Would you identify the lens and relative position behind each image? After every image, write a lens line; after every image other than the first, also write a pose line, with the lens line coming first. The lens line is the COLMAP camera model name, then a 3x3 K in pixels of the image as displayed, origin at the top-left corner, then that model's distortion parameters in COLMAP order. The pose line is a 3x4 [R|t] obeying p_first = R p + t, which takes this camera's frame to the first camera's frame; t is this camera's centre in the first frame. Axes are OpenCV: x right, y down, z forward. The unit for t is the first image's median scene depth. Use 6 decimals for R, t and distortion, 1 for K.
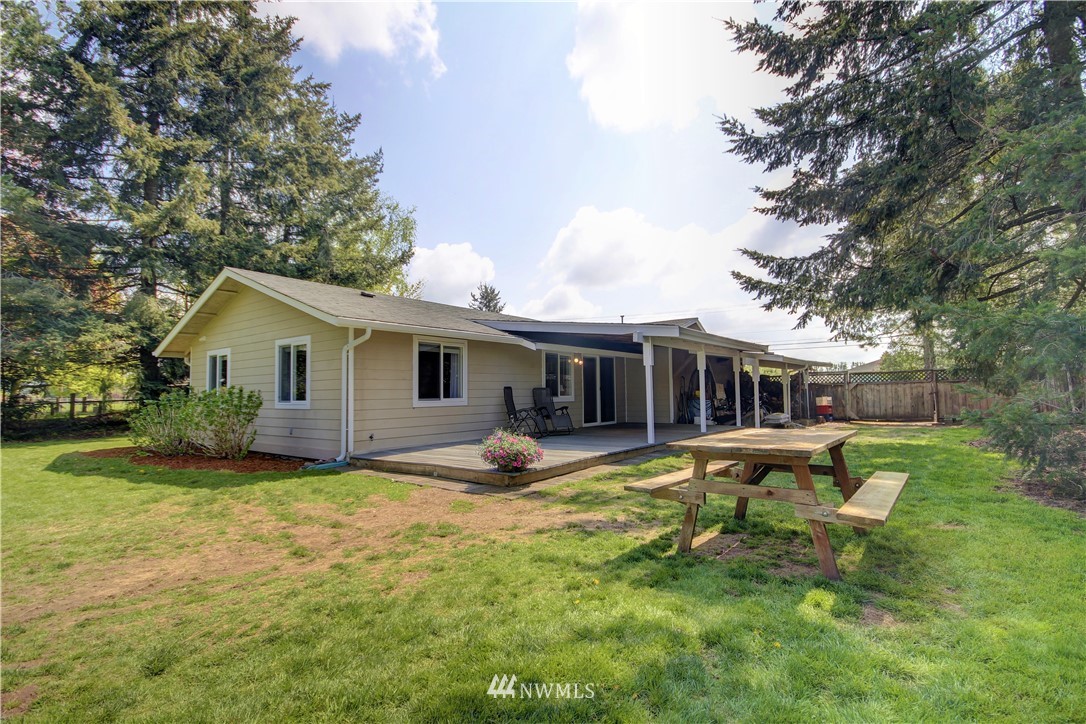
lens RADIAL K [[506.2, 0, 558.6], [0, 506.2, 367.0], [0, 0, 1]] dist [-0.000283, -0.000523]
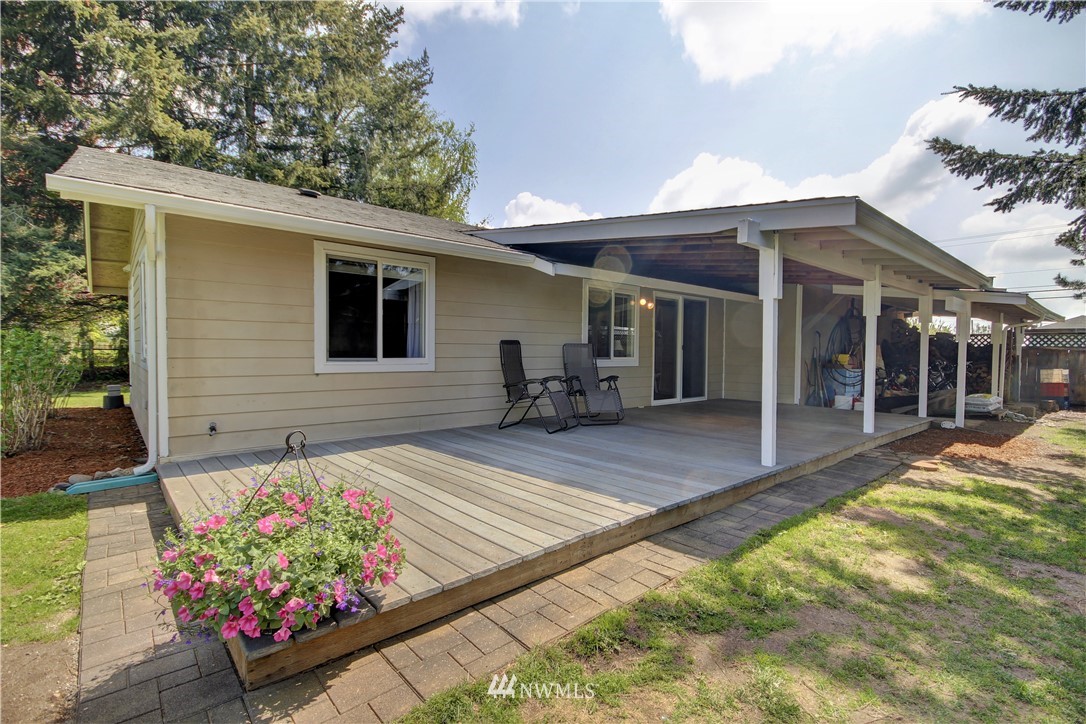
lens RADIAL K [[506.2, 0, 558.6], [0, 506.2, 367.0], [0, 0, 1]] dist [-0.000283, -0.000523]
pose [[0.981184, 0.029157, -0.190863, 0.055814], [-0.013234, 0.996363, 0.084173, 0.016120], [0.192623, -0.080064, 0.978001, 0.360999]]
